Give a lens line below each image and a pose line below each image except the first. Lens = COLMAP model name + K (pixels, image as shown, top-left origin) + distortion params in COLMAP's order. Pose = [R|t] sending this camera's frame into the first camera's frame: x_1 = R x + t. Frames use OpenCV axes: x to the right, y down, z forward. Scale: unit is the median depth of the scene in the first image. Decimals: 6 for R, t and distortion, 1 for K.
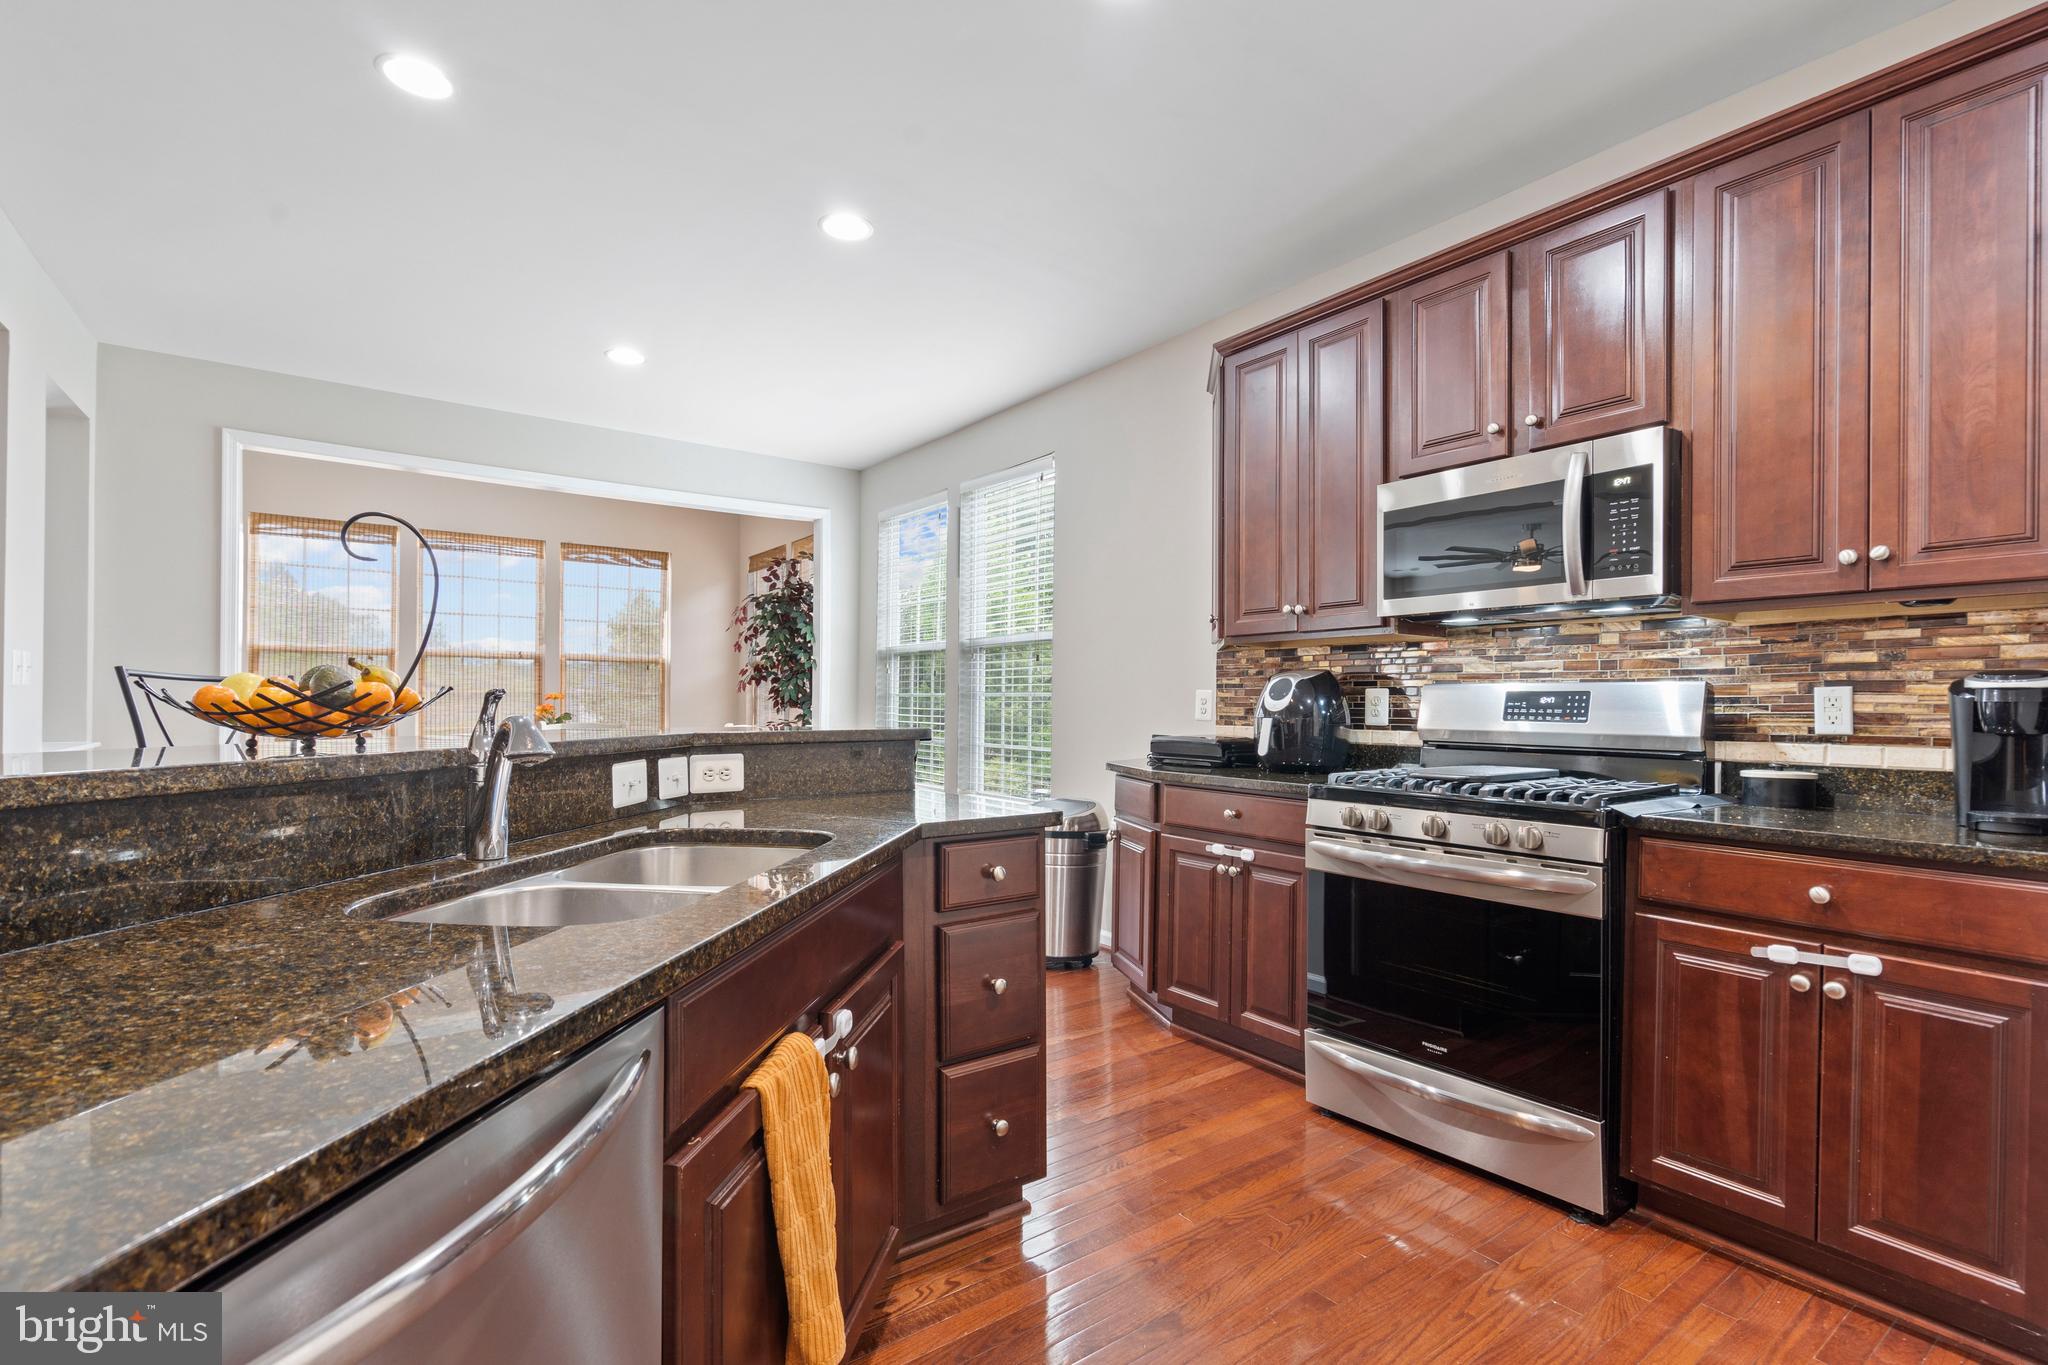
lens RADIAL K [[937.1, 0, 1019.3], [0, 937.1, 699.3], [0, 0, 1]] dist [-0.005811, 0.001716]
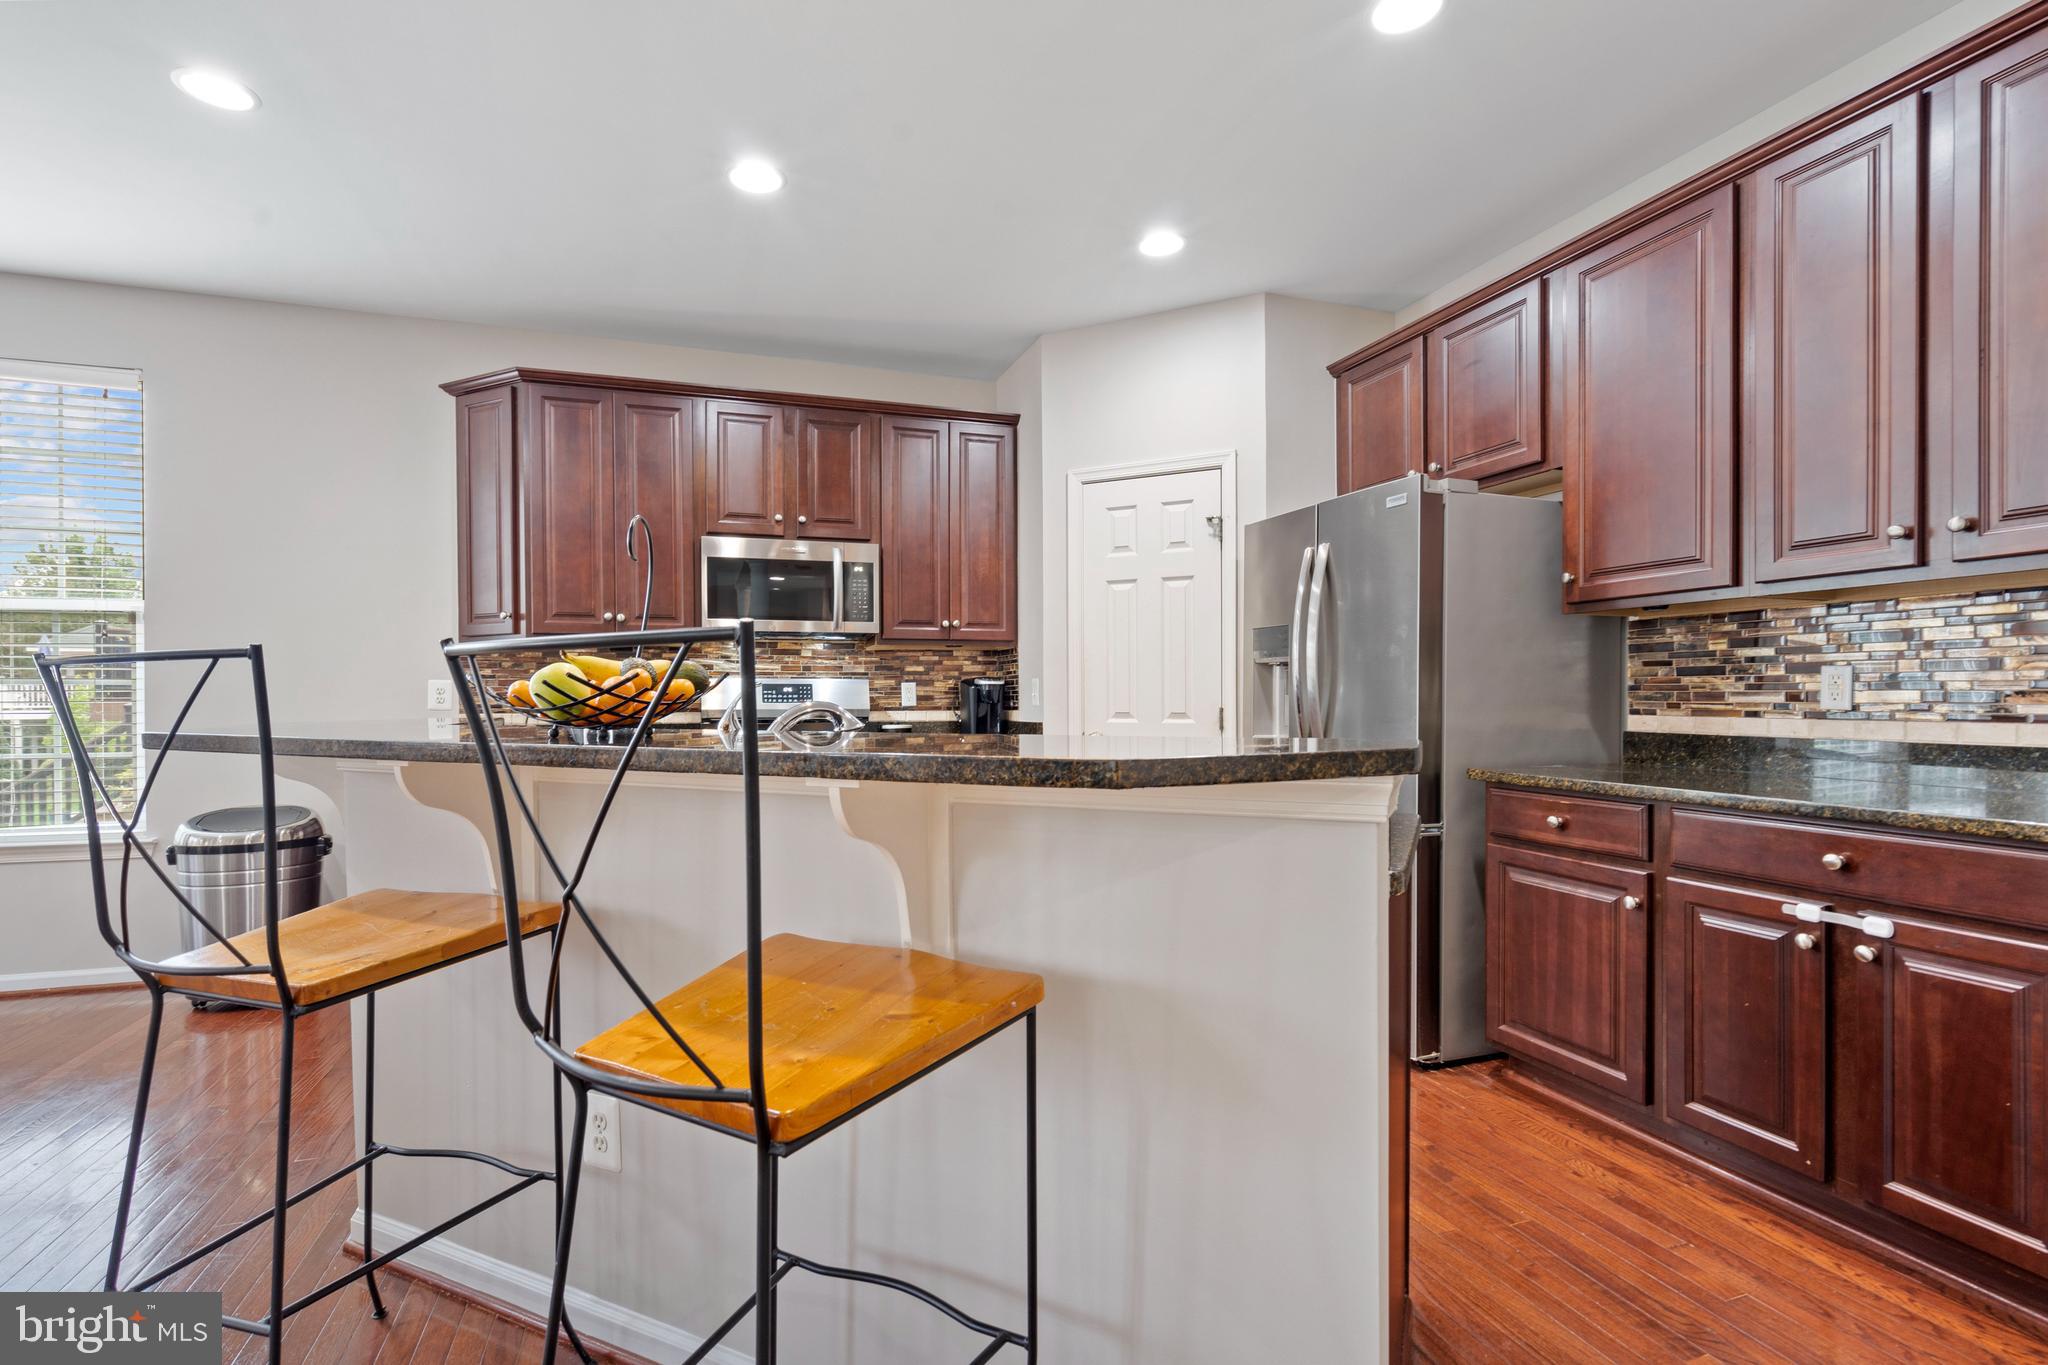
lens RADIAL K [[937.1, 0, 1010.9], [0, 937.1, 705.8], [0, 0, 1]] dist [-0.005811, 0.001716]
pose [[0.295112, -0.018966, 0.955274, -0.976619], [0.000303, 0.999805, 0.019756, -0.002875], [-0.955463, -0.005541, 0.295060, 0.167195]]
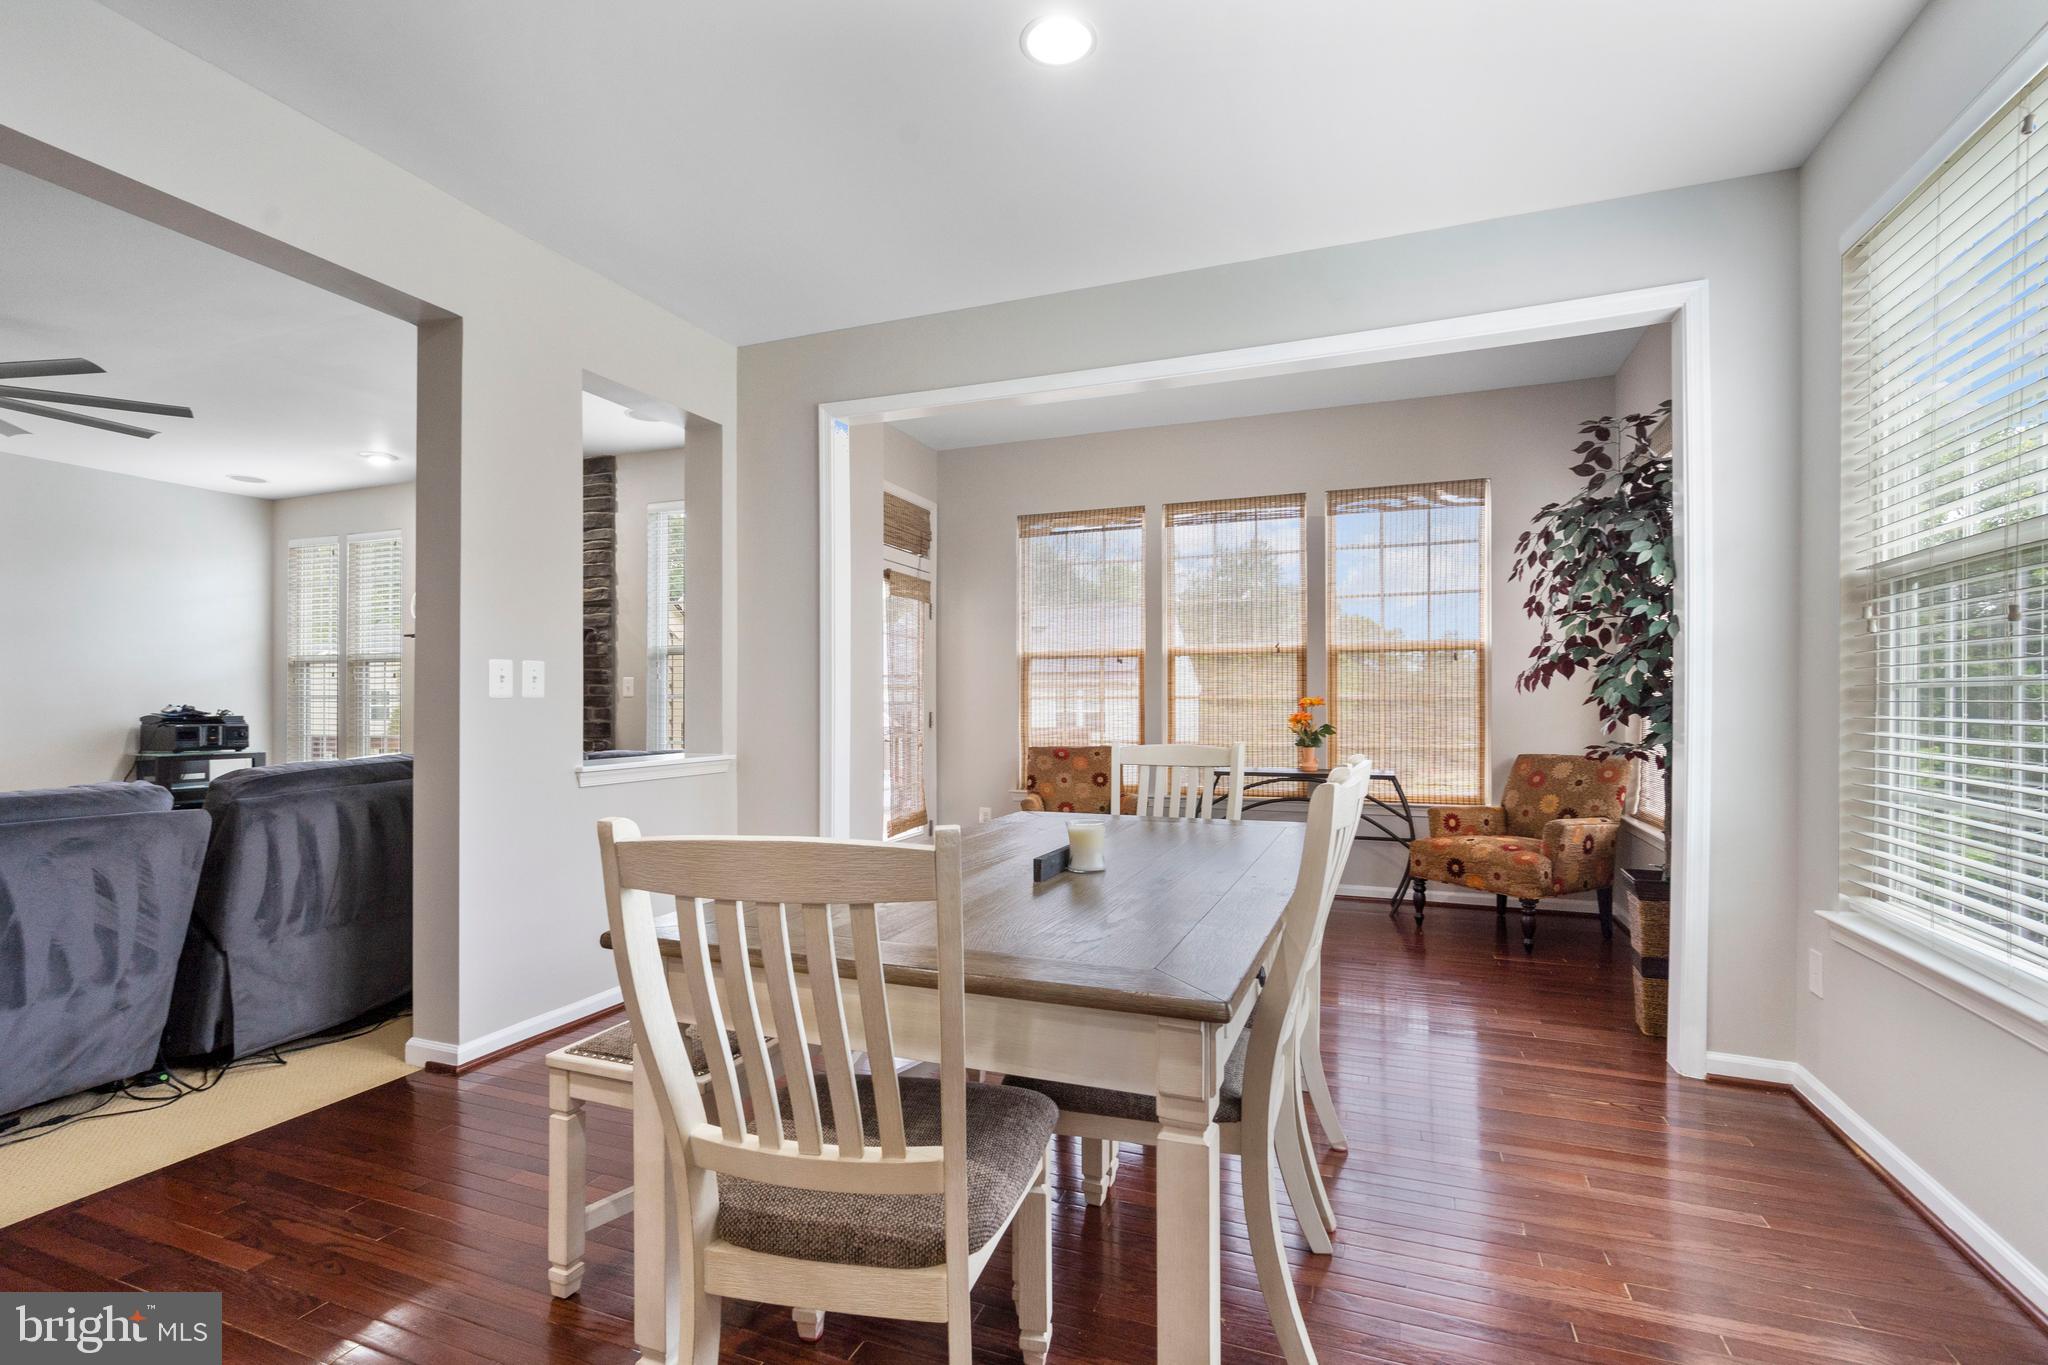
lens RADIAL K [[937.1, 0, 1021.3], [0, 937.1, 702.2], [0, 0, 1]] dist [-0.005811, 0.001716]
pose [[0.534349, -0.011496, -0.845186, -0.005655], [0.010925, 0.999918, -0.006693, -0.001802], [0.845194, -0.005657, 0.534430, 1.287700]]
